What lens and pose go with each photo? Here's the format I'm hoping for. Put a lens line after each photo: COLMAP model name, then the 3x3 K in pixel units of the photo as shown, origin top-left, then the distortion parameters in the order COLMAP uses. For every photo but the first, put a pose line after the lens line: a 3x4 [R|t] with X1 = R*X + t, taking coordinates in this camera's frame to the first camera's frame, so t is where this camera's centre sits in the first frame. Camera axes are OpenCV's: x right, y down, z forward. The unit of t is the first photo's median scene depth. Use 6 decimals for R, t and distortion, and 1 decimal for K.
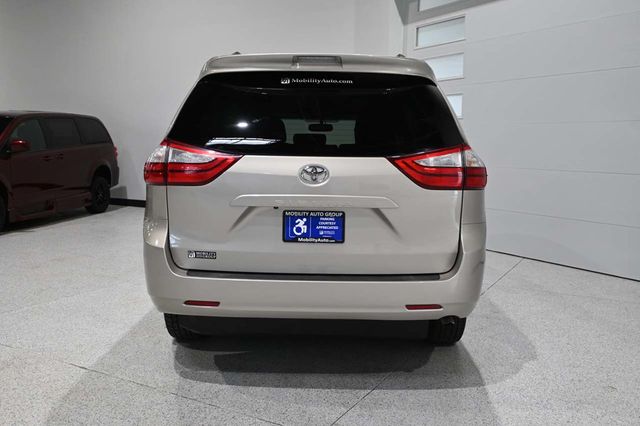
lens RADIAL K [[598.6, 0, 293.9], [0, 598.6, 211.8], [0, 0, 1]] dist [-0.000385, -0.002416]
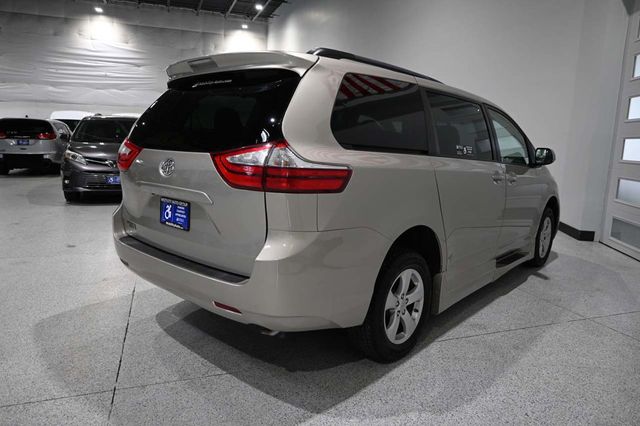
lens RADIAL K [[423.9, 0, 294.3], [0, 423.9, 214.5], [0, 0, 1]] dist [0.002852, 0.001575]
pose [[0.751117, 0.113959, -0.650258, 0.723004], [-0.087633, 0.993483, 0.072884, -0.051171], [0.654326, 0.002240, 0.756209, 0.538844]]
